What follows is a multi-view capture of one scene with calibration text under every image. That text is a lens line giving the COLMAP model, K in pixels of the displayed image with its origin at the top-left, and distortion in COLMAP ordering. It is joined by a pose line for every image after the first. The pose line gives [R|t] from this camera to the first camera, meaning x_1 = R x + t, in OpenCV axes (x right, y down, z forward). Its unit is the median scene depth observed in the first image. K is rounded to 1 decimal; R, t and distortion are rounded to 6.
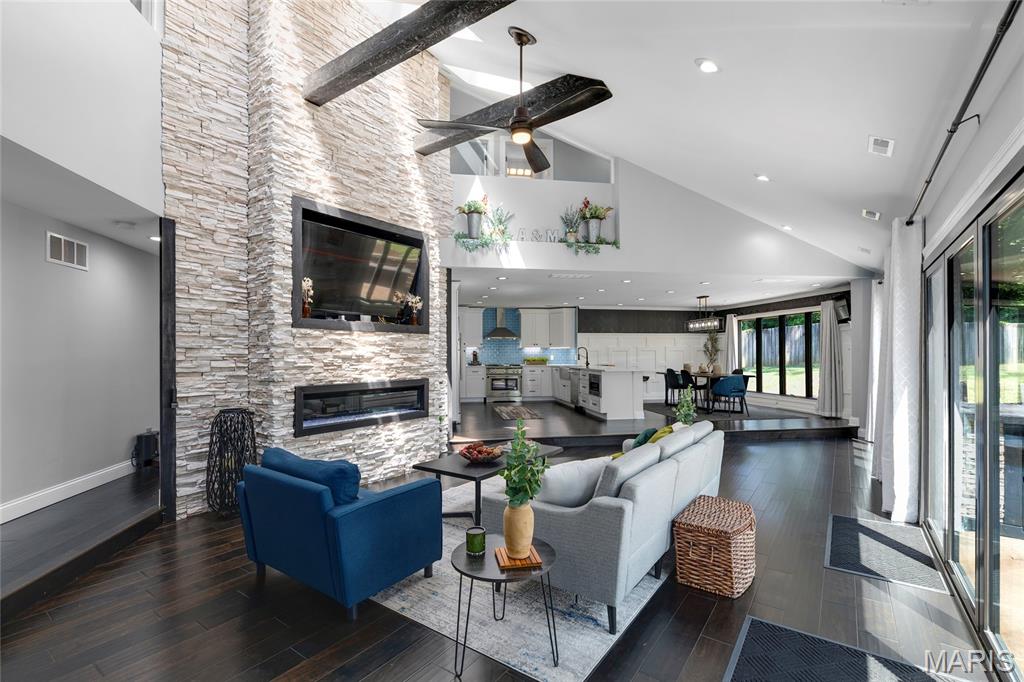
lens RADIAL K [[453.7, 0, 516.1], [0, 453.7, 353.9], [0, 0, 1]] dist [0.000543, 0.000067]
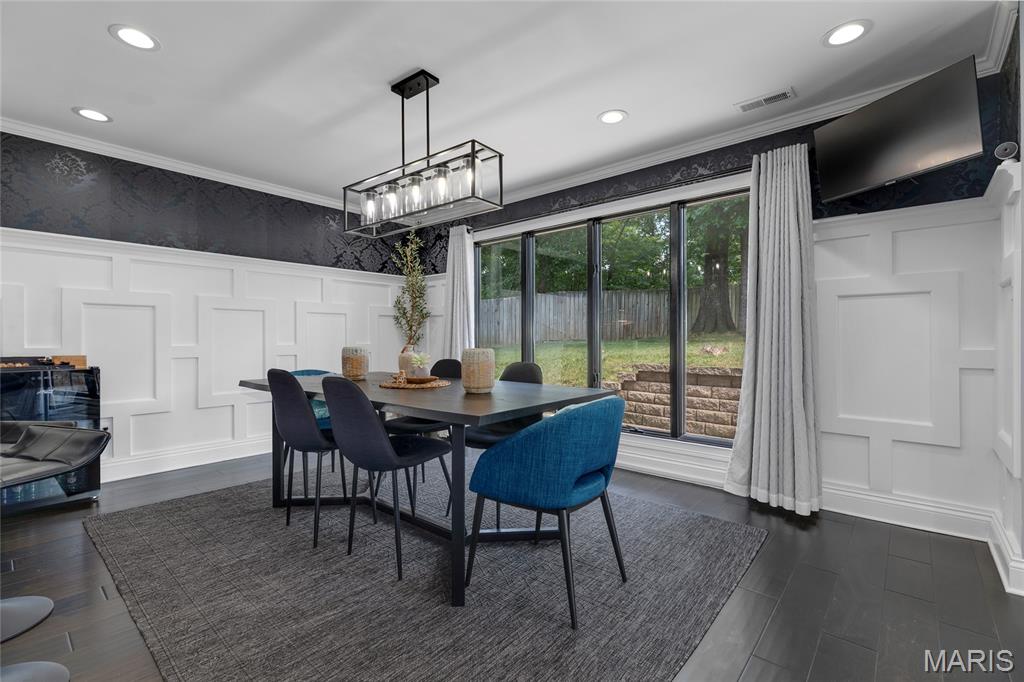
lens RADIAL K [[449.0, 0, 512.0], [0, 449.0, 341.0], [0, 0, 1]] dist [0.002383, 0.000204]
pose [[0.768596, -0.002807, 0.639728, 0.480634], [-0.003558, 0.999956, 0.008663, 0.025723], [-0.639724, -0.008935, 0.768553, 1.267648]]
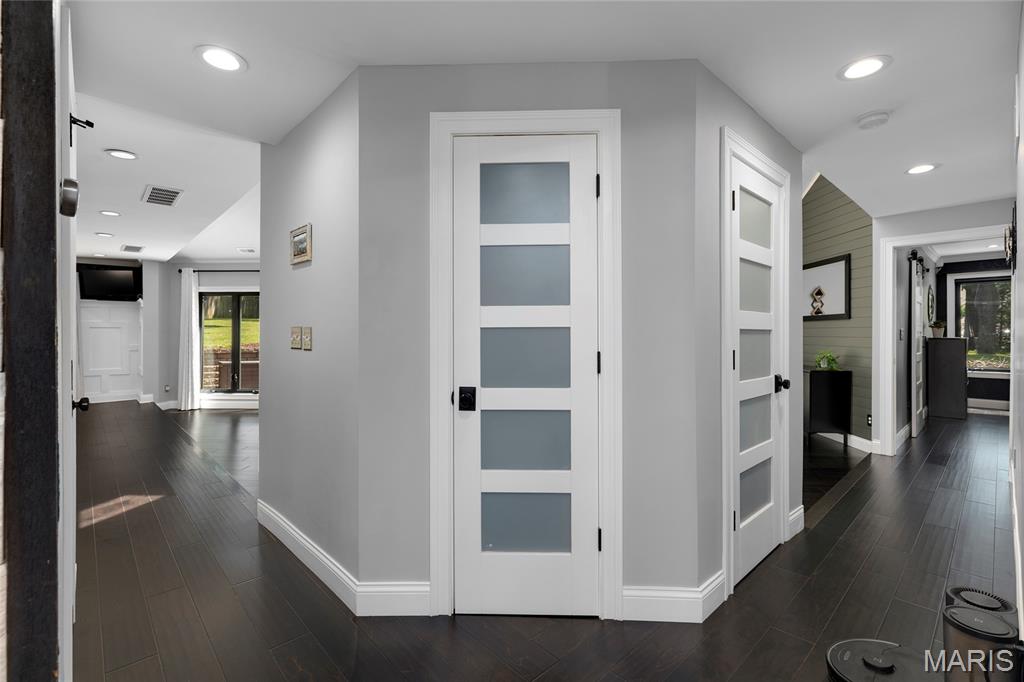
lens RADIAL K [[469.2, 0, 512.0], [0, 469.2, 341.0], [0, 0, 1]] dist [0.001312, -0.000052]
pose [[-0.560484, 0.003037, 0.828159, -0.762302], [0.001841, 0.999995, -0.002422, 0.028018], [-0.828163, 0.000167, -0.560487, 1.157352]]
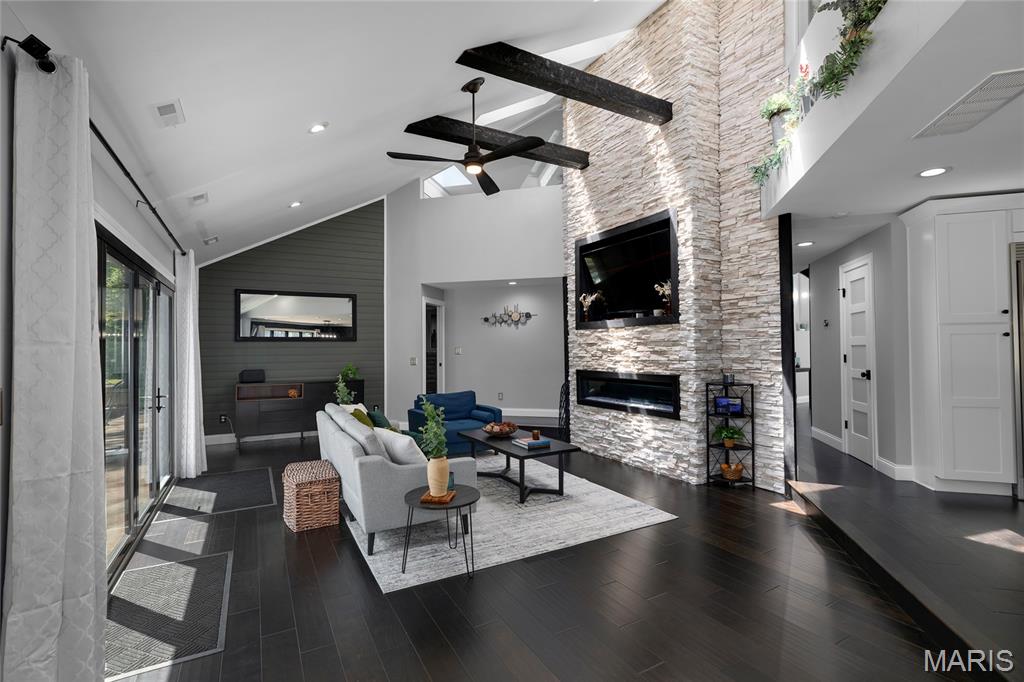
lens RADIAL K [[469.2, 0, 512.0], [0, 469.2, 341.0], [0, 0, 1]] dist [0.001312, -0.000052]
pose [[-0.428984, -0.008925, -0.903268, 0.678247], [0.010318, 0.999838, -0.014779, -0.000651], [0.903253, -0.015660, -0.428822, 1.006808]]
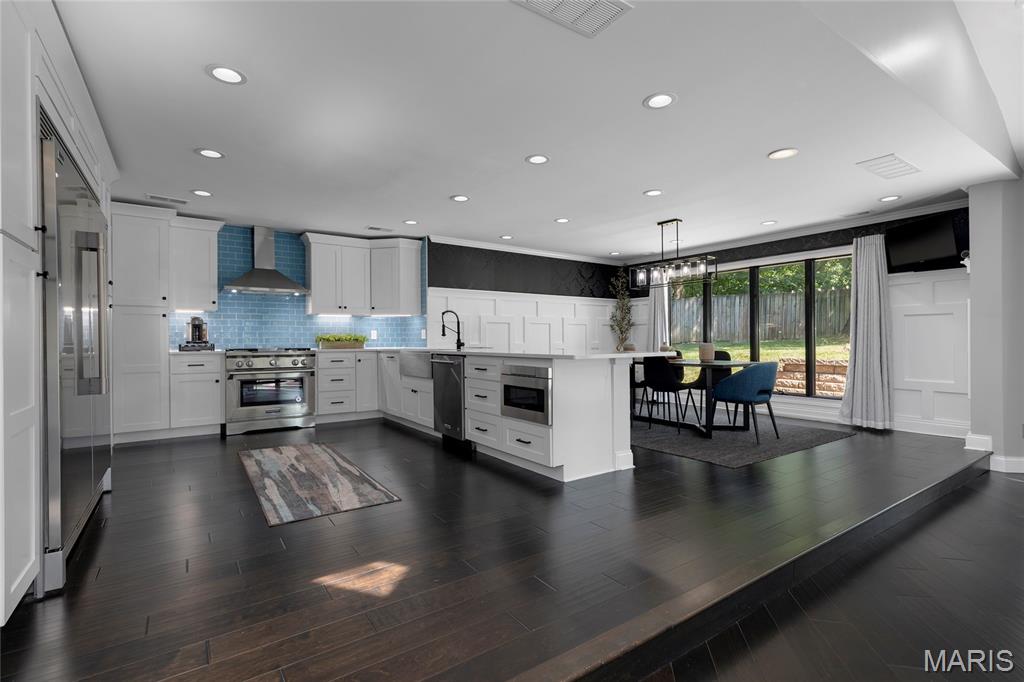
lens RADIAL K [[469.2, 0, 512.0], [0, 469.2, 341.0], [0, 0, 1]] dist [0.001312, -0.000052]
pose [[0.904344, -0.000228, 0.426804, -0.018375], [-0.000942, 0.999996, 0.002529, 0.030478], [-0.426803, -0.002689, 0.904340, 0.921692]]
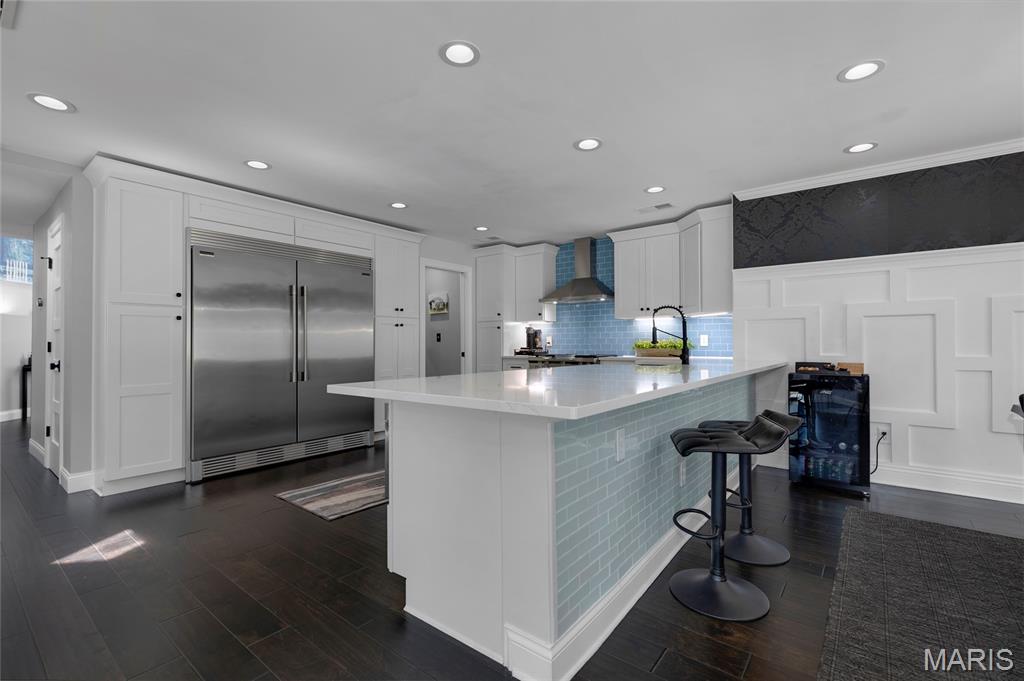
lens RADIAL K [[452.7, 0, 512.0], [0, 452.7, 340.5], [0, 0, 1]] dist [-0.002387, -0.000651]
pose [[0.672356, -0.003313, -0.740221, 0.561866], [0.002161, 0.999995, -0.002513, 0.019922], [0.740225, 0.000090, 0.672359, 1.257698]]
